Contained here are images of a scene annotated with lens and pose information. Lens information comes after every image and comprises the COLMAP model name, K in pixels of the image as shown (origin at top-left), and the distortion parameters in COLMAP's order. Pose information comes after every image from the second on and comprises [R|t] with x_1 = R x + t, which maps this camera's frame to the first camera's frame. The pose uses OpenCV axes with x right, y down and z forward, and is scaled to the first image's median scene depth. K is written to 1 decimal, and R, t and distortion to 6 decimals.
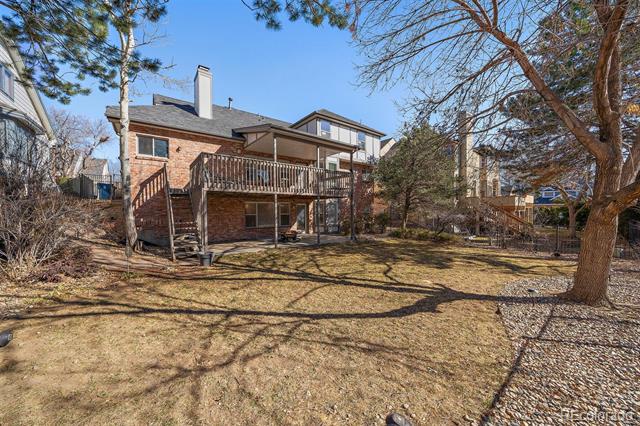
lens RADIAL K [[216.3, 0, 315.0], [0, 216.3, 212.8], [0, 0, 1]] dist [-0.005870, 0.000066]
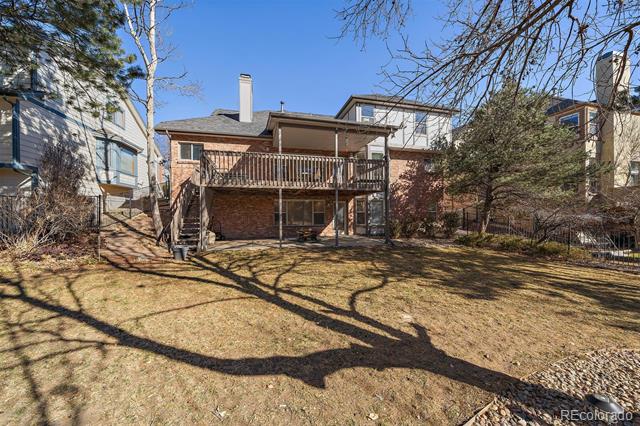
lens RADIAL K [[216.3, 0, 315.0], [0, 216.3, 212.8], [0, 0, 1]] dist [-0.005870, 0.000066]
pose [[0.922905, 0.002506, -0.385020, 0.308259], [-0.005585, 0.999961, -0.006879, 0.021344], [0.384988, 0.008499, 0.922883, 0.210048]]
